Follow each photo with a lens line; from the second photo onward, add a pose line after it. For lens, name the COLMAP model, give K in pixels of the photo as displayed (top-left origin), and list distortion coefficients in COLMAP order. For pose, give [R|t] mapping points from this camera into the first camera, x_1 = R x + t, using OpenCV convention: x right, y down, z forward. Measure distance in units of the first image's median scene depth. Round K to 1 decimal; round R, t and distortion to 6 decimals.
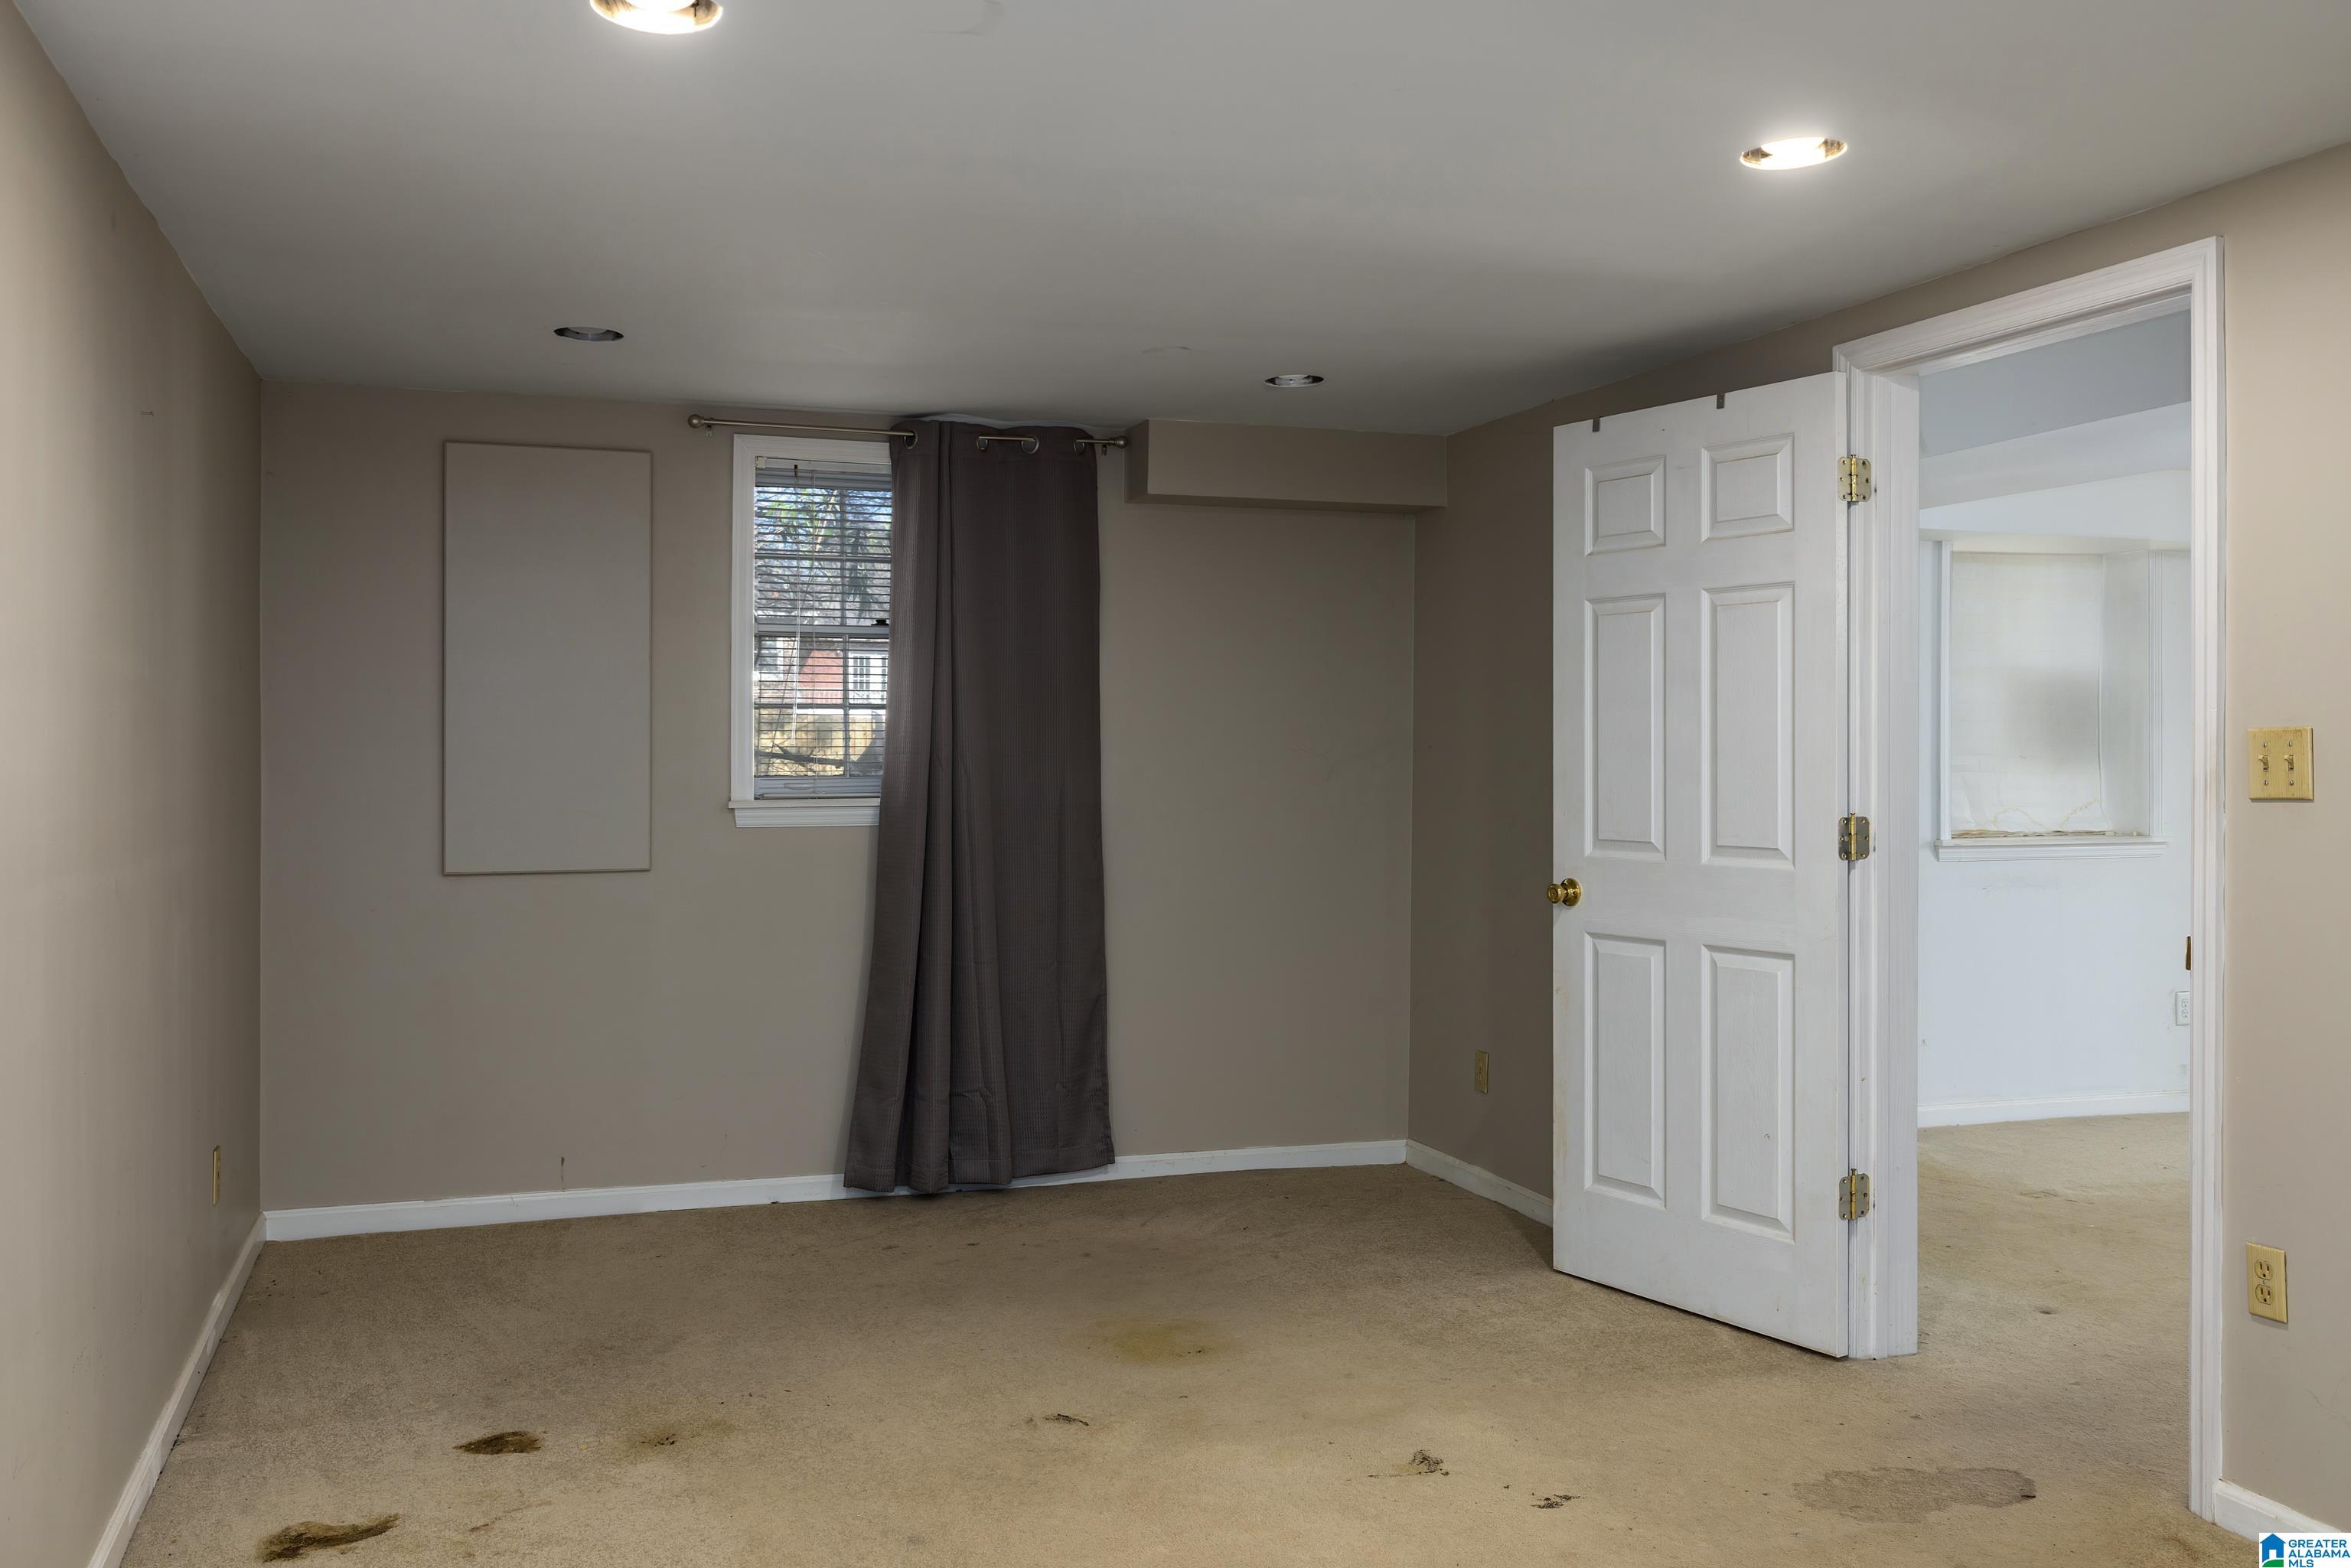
lens RADIAL K [[1924.9, 0, 1175.5], [0, 1924.9, 784.0], [0, 0, 1]] dist [0.004091, 0.003486]
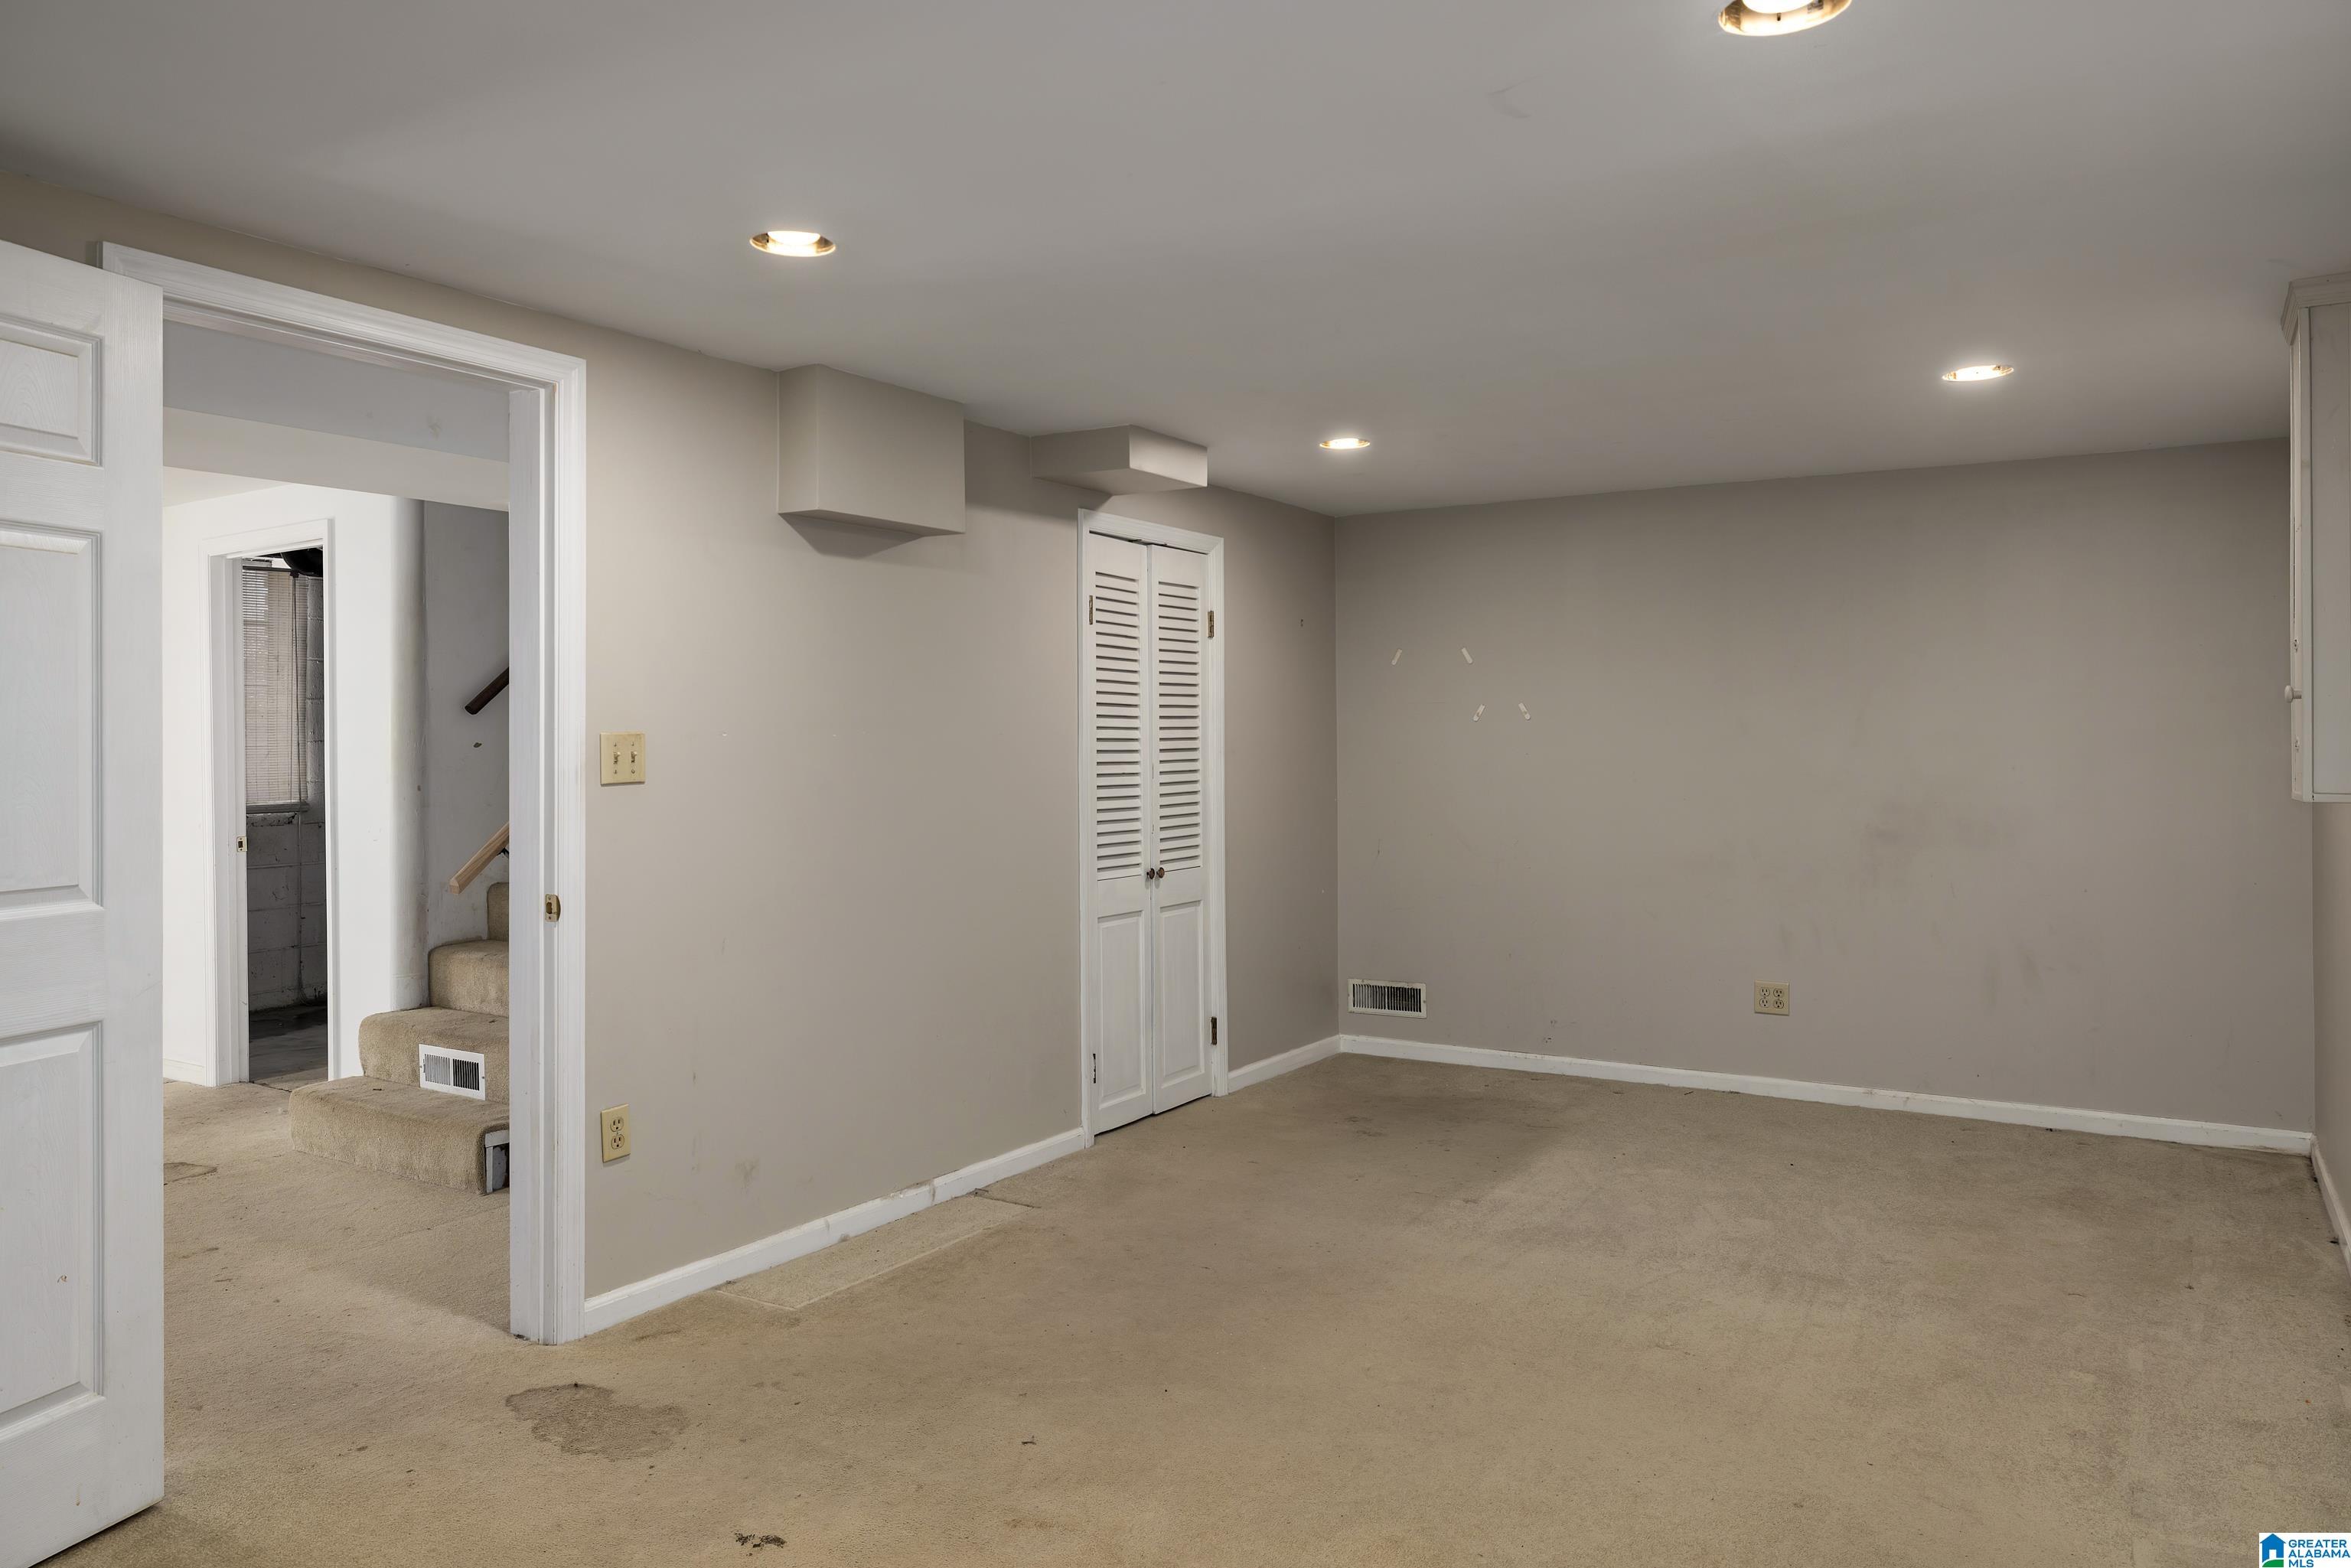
lens RADIAL K [[1598.3, 0, 1175.2], [0, 1598.3, 726.9], [0, 0, 1]] dist [0.000569, 0.001098]
pose [[-0.623636, 0.000535, 0.781715, -0.526830], [0.009854, 0.999926, 0.007177, -0.033730], [-0.781653, 0.012179, -0.623595, 1.267777]]
